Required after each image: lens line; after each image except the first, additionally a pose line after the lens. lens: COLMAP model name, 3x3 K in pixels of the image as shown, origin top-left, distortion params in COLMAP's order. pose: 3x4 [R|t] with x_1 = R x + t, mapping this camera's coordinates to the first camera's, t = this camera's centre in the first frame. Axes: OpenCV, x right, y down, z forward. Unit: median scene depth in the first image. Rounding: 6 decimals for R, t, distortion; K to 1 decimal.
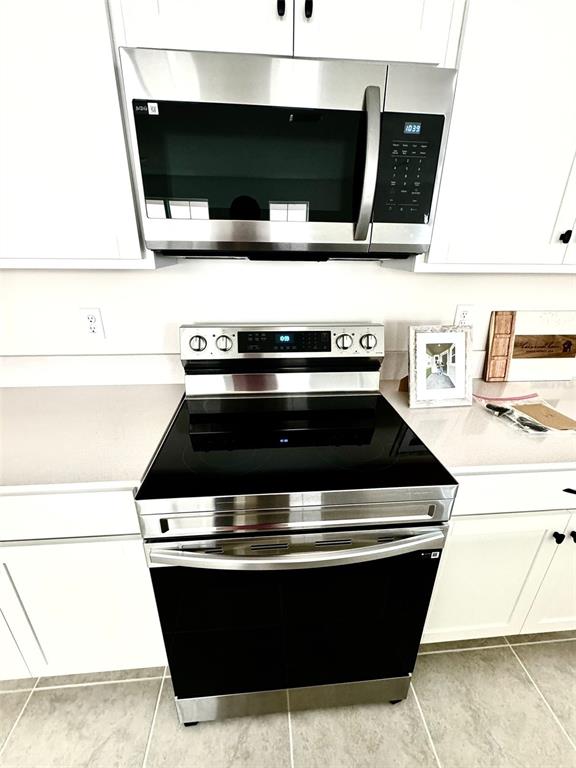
lens RADIAL K [[330.4, 0, 286.3], [0, 330.4, 385.3], [0, 0, 1]] dist [0.001219, 0.000037]
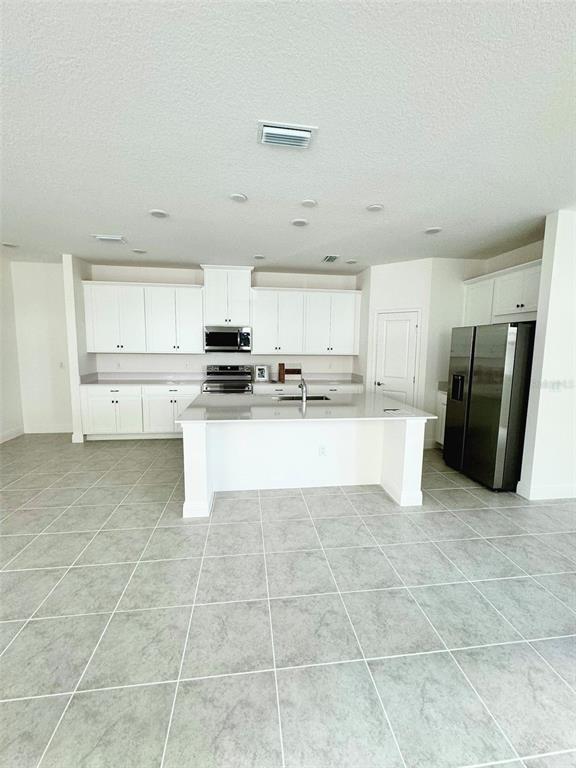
lens RADIAL K [[322.9, 0, 285.4], [0, 322.9, 385.8], [0, 0, 1]] dist [-0.002060, -0.000077]
pose [[0.999094, -0.006112, 0.042120, 0.619372], [0.016785, 0.966011, -0.257954, 1.340197], [-0.039112, 0.258427, 0.965239, -3.504408]]
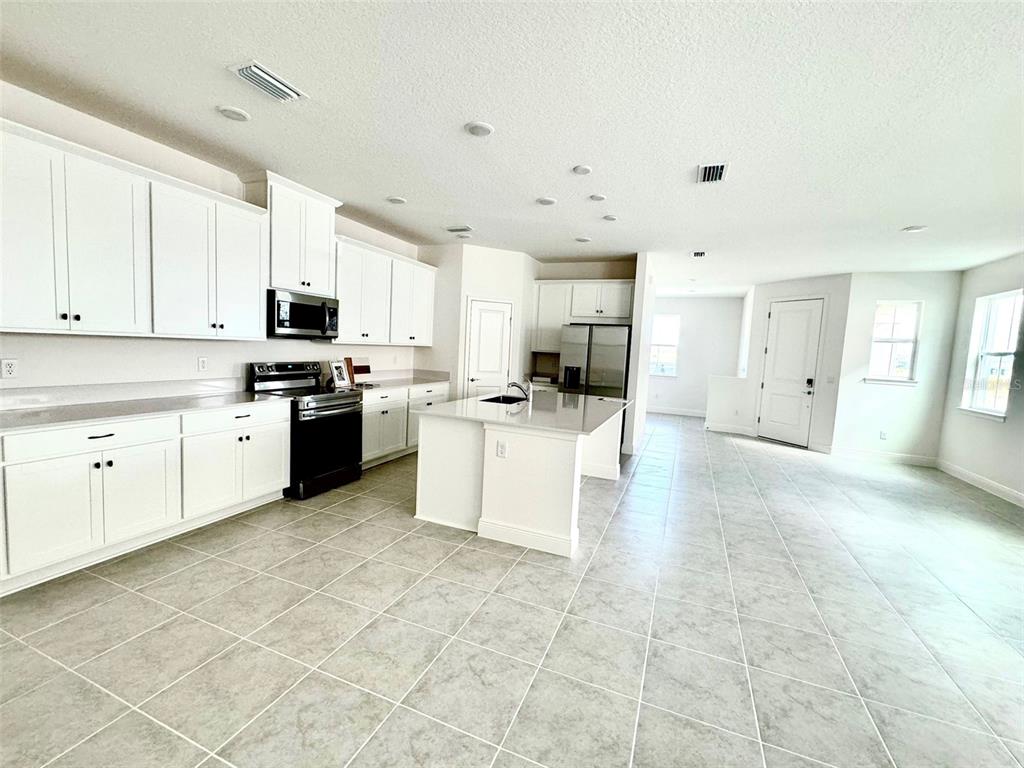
lens RADIAL K [[440.6, 0, 508.5], [0, 440.6, 382.7], [0, 0, 1]] dist [0.001219, 0.000037]
pose [[0.459295, -0.063586, 0.886005, -2.375203], [0.294534, 0.951910, -0.084367, 0.809021], [-0.838032, 0.299708, 0.455935, -2.079027]]
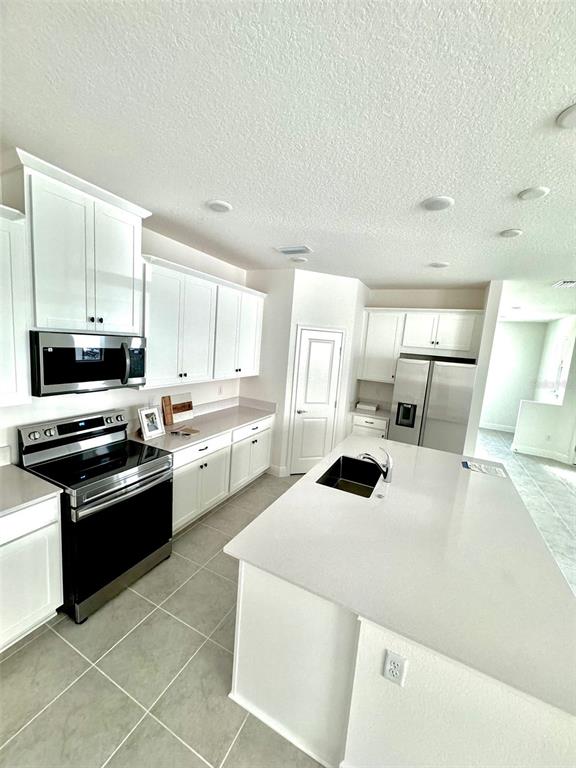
lens RADIAL K [[306.5, 0, 288.0], [0, 306.5, 384.0], [0, 0, 1]] dist [0.000281, -0.000042]
pose [[0.518994, -0.091696, 0.849845, -0.968133], [0.258519, 0.964507, -0.053808, 0.058060], [-0.814747, 0.247627, 0.524279, -1.166402]]
